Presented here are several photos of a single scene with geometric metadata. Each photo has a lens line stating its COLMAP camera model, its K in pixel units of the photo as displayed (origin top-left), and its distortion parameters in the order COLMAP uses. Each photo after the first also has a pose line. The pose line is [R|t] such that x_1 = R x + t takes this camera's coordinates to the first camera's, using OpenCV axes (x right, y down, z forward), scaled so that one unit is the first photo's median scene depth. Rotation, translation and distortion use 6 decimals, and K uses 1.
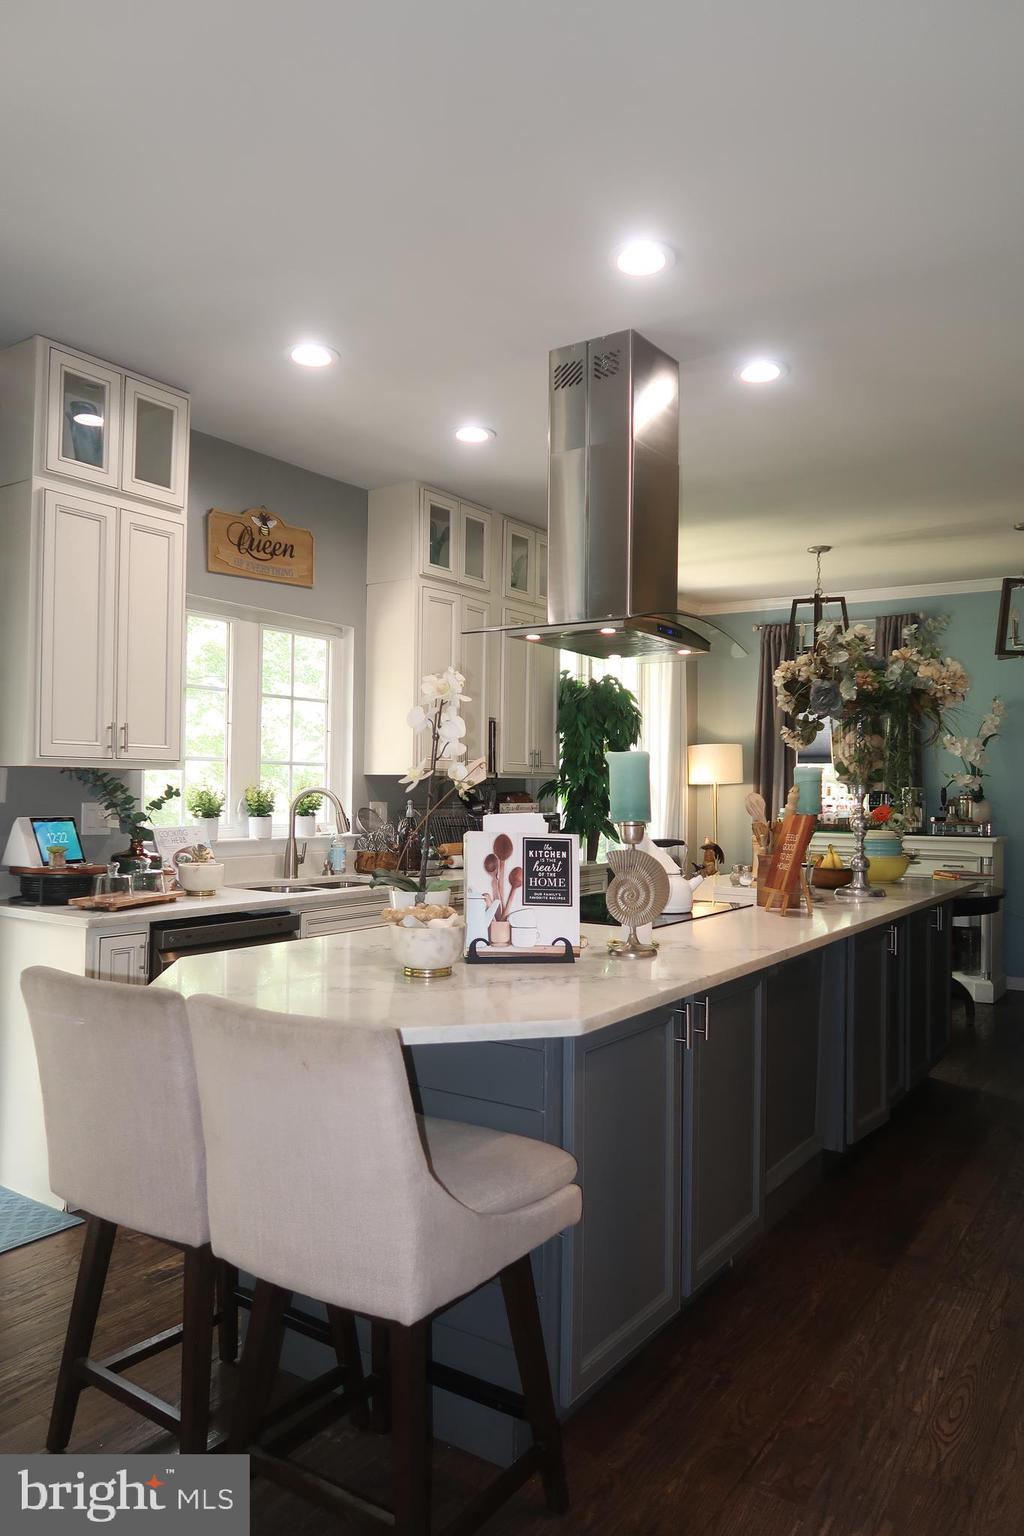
lens RADIAL K [[1058.6, 0, 512.0], [0, 1058.6, 768.0], [0, 0, 1]] dist [-0.022684, 0.006793]
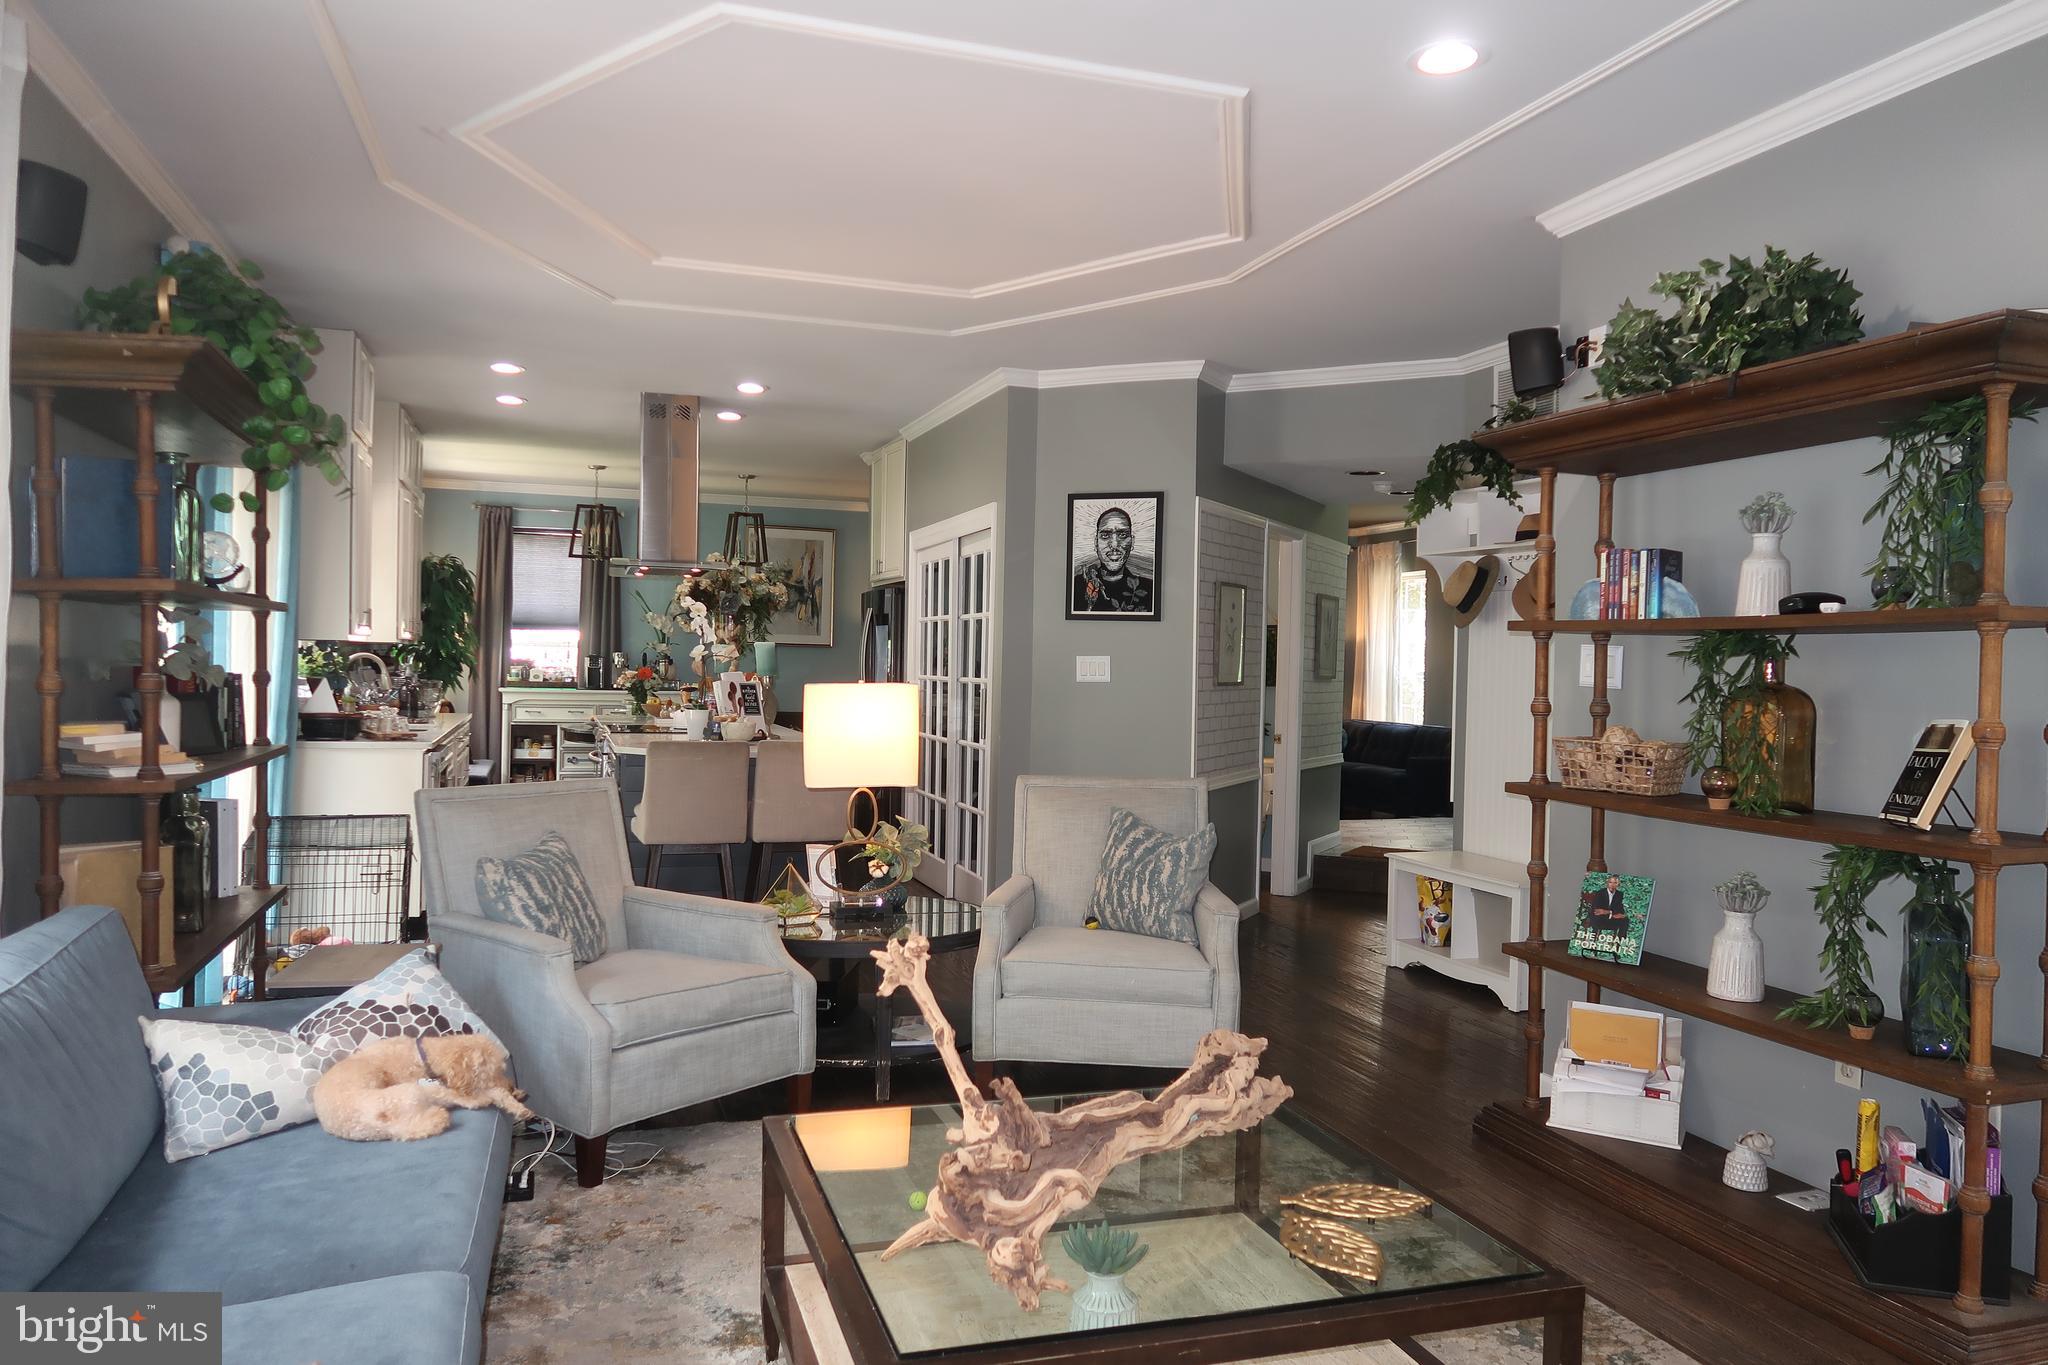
lens RADIAL K [[1415.3, 0, 1012.3], [0, 1415.3, 684.4], [0, 0, 1]] dist [-0.020688, 0.006362]
pose [[0.615935, -0.007556, 0.787761, -0.921398], [-0.031580, 0.998913, 0.034274, -0.022466], [-0.787164, -0.045988, 0.615027, -0.567996]]
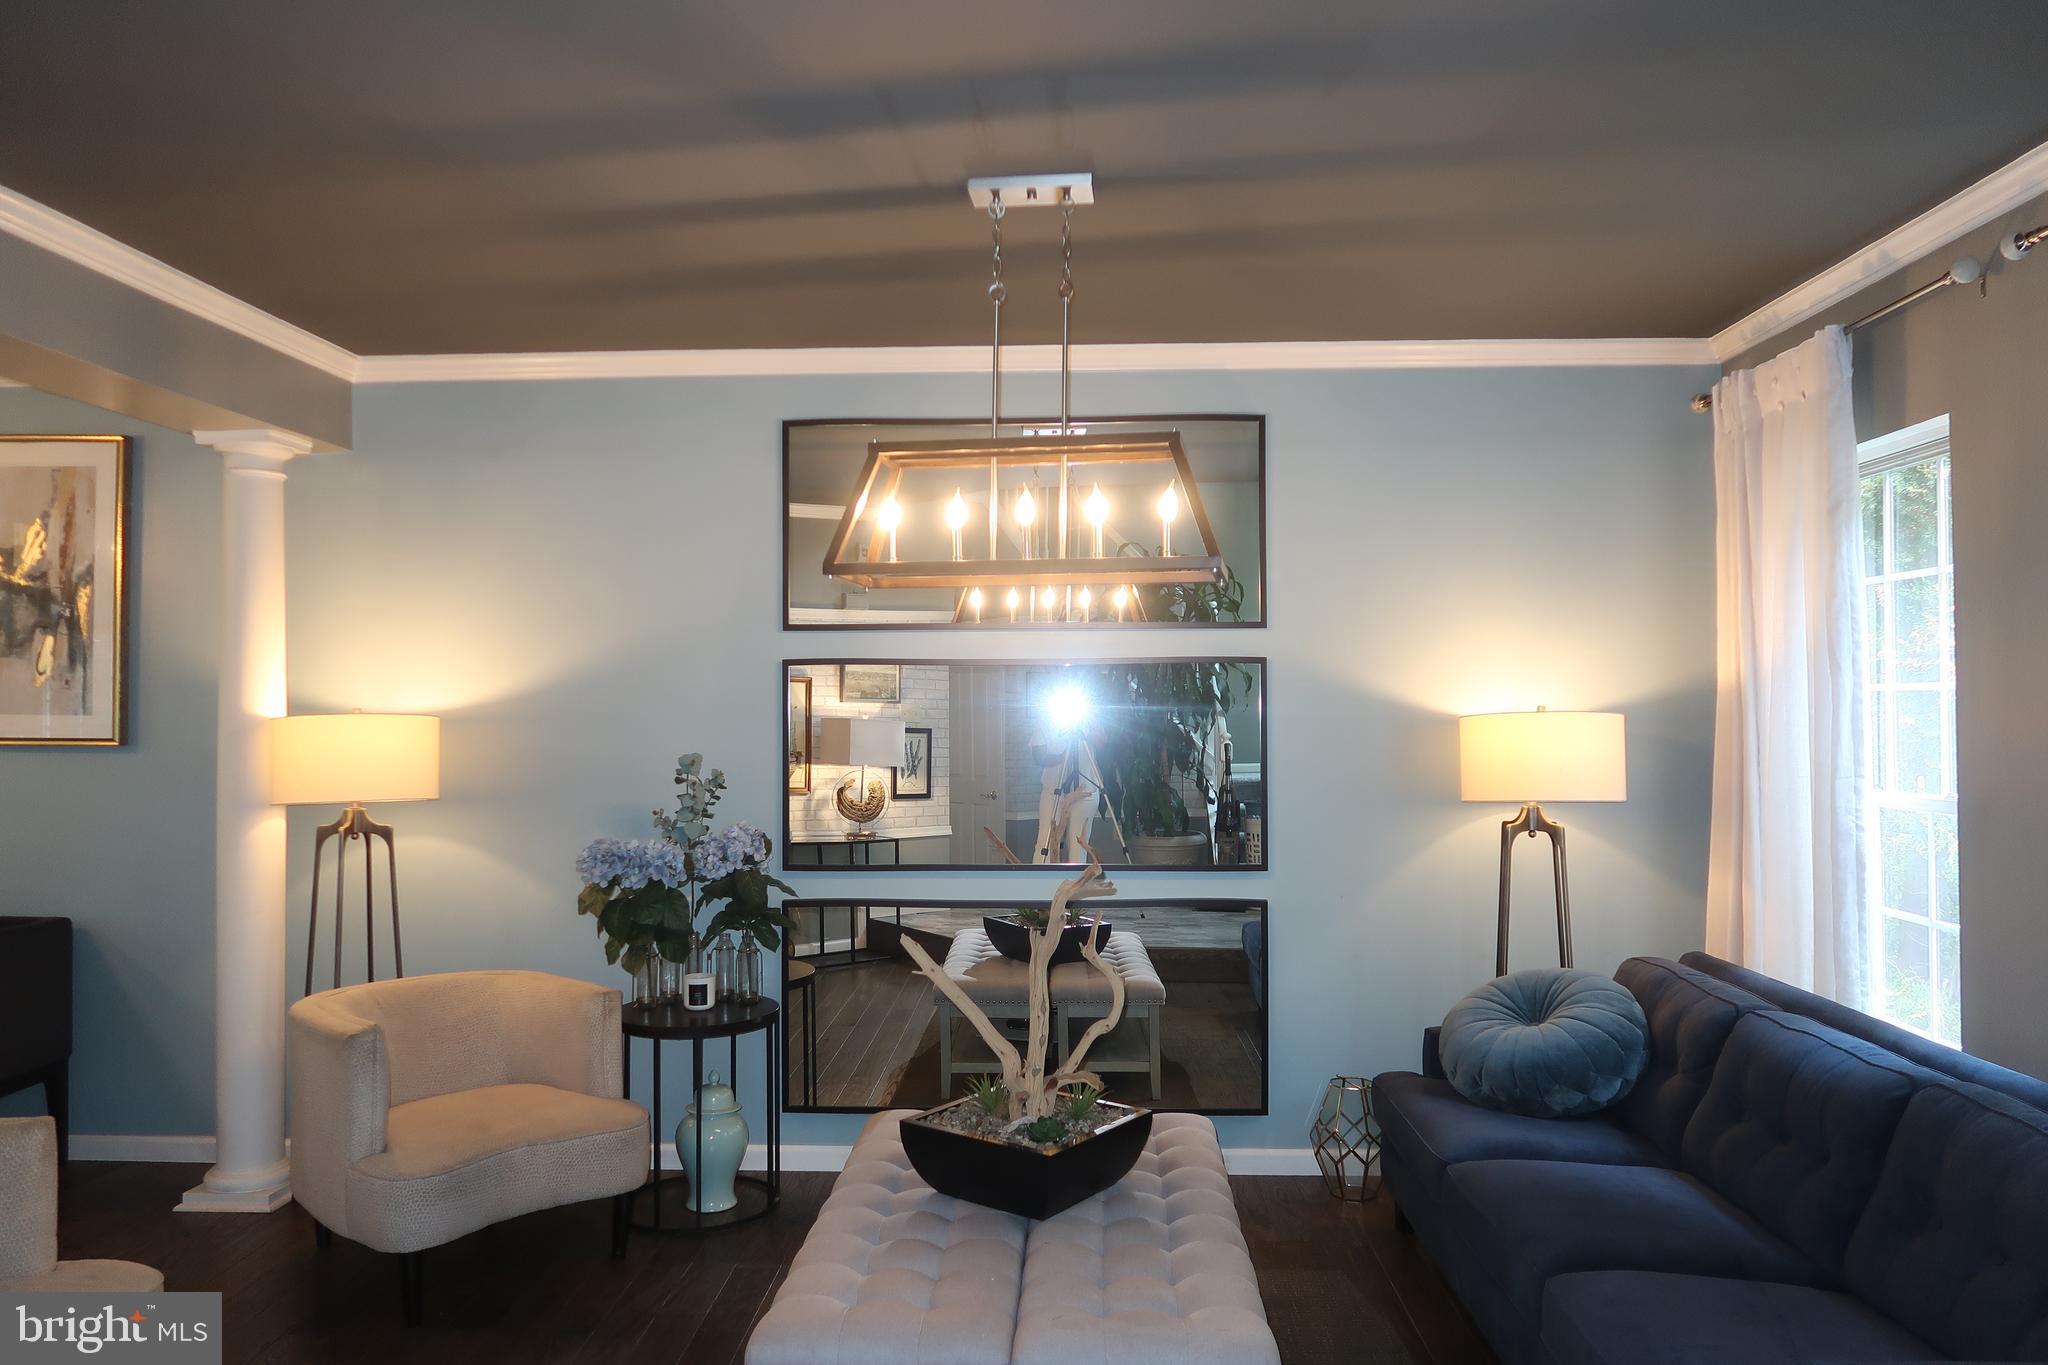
lens RADIAL K [[1411.5, 0, 1014.3], [0, 1411.5, 681.1], [0, 0, 1]] dist [-0.022684, 0.006793]
pose [[0.851745, 0.002592, 0.523951, 0.878732], [-0.003028, 0.999995, -0.000024, -0.036830], [-0.523949, -0.001566, 0.851749, 0.117801]]
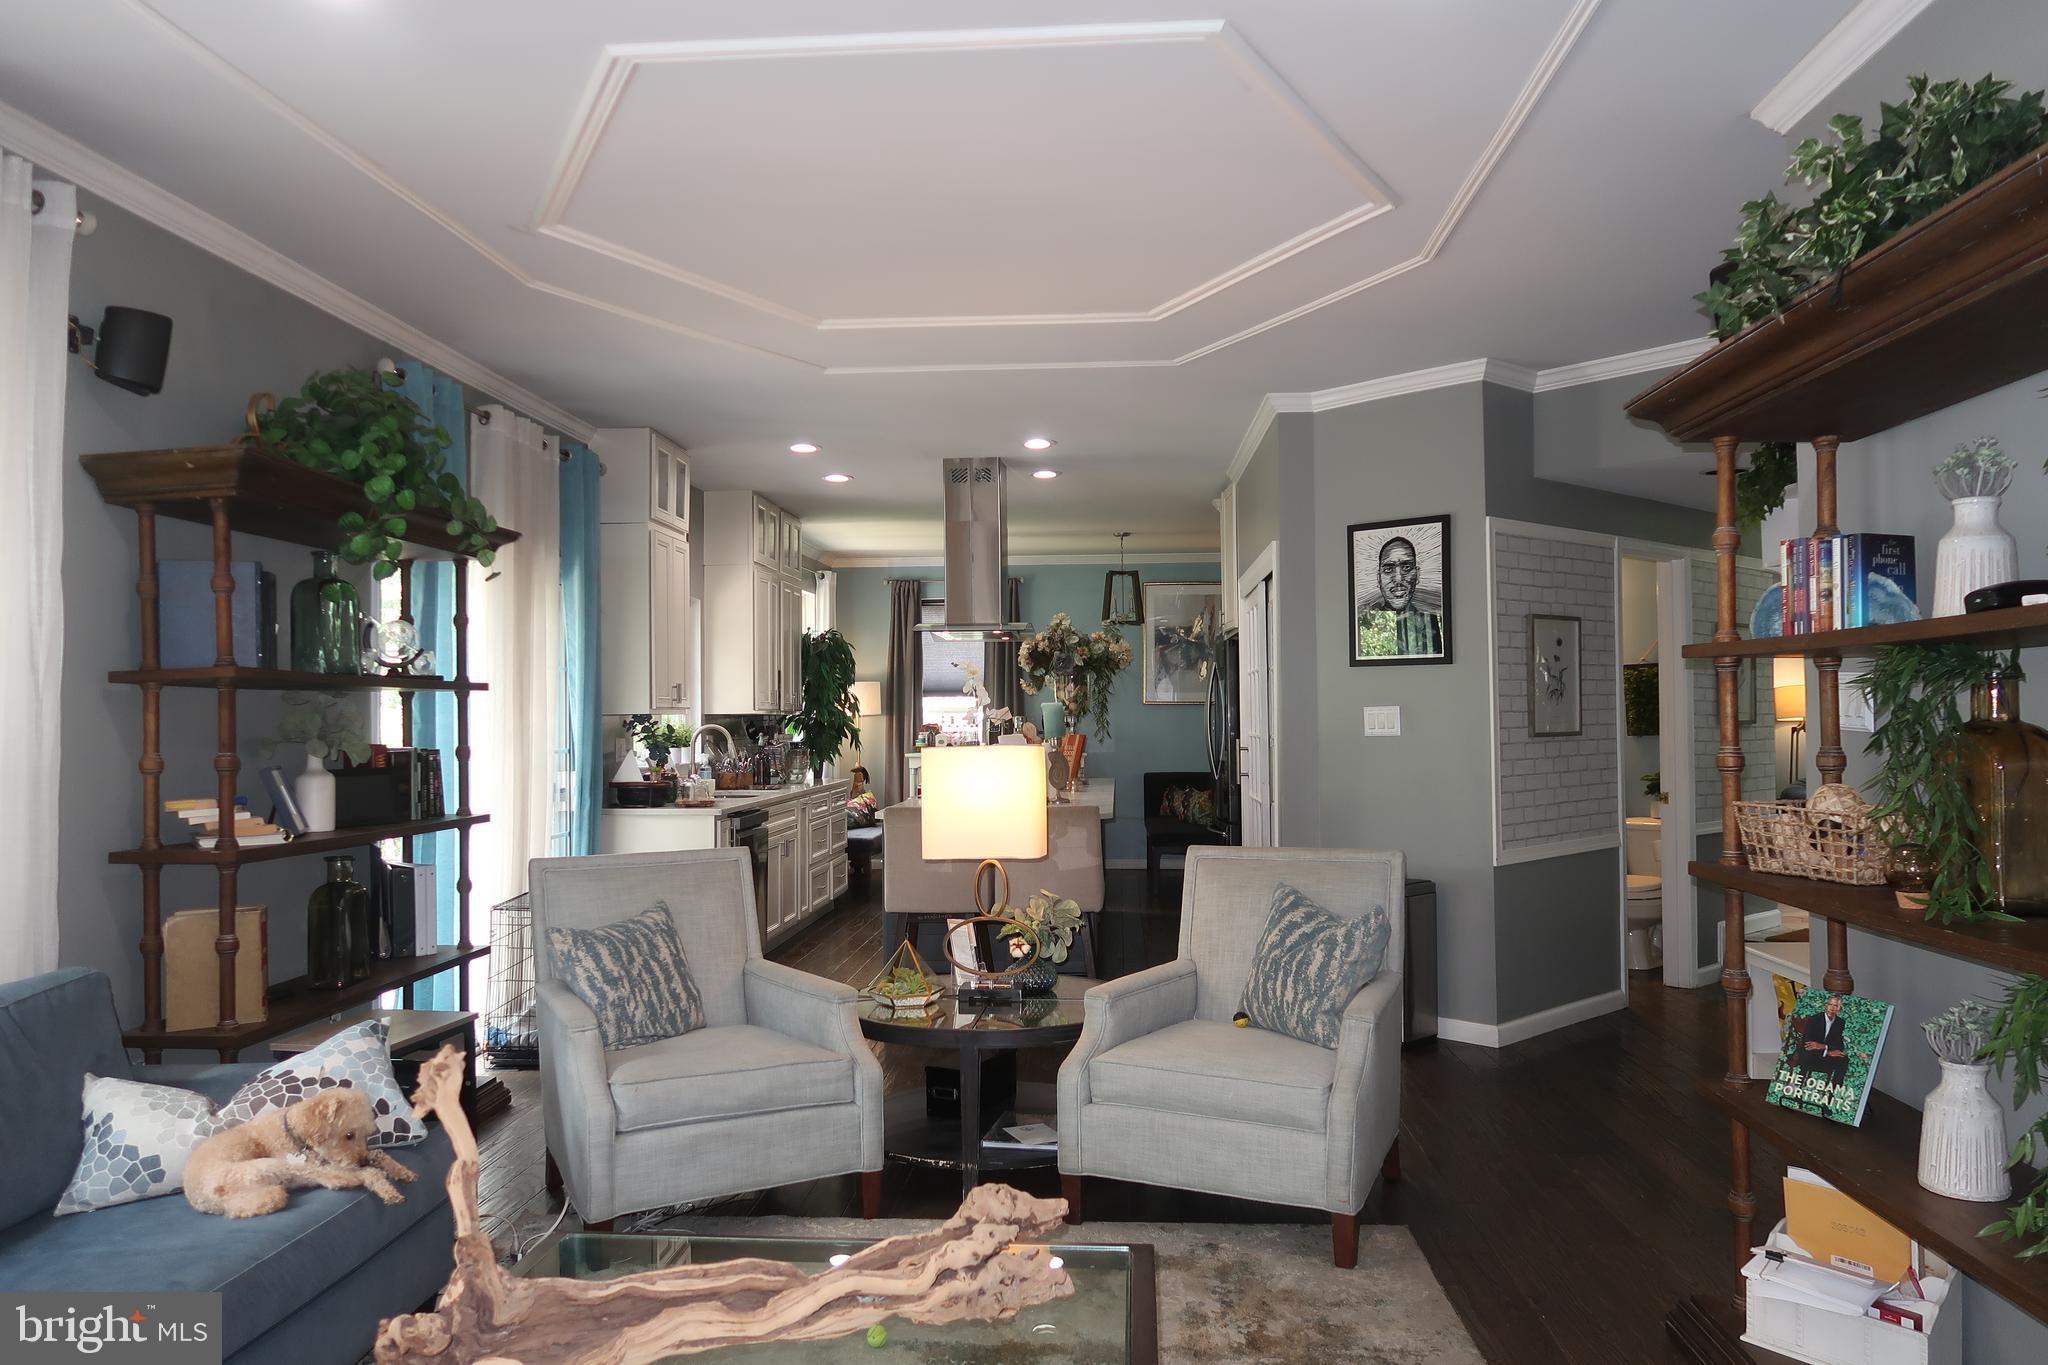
lens RADIAL K [[1411.5, 0, 1014.3], [0, 1411.5, 681.1], [0, 0, 1]] dist [-0.022684, 0.006793]
pose [[0.867304, -0.002970, 0.497770, -0.666330], [0.005881, 0.999974, -0.004280, -0.023619], [-0.497744, 0.006639, 0.867299, -0.669390]]
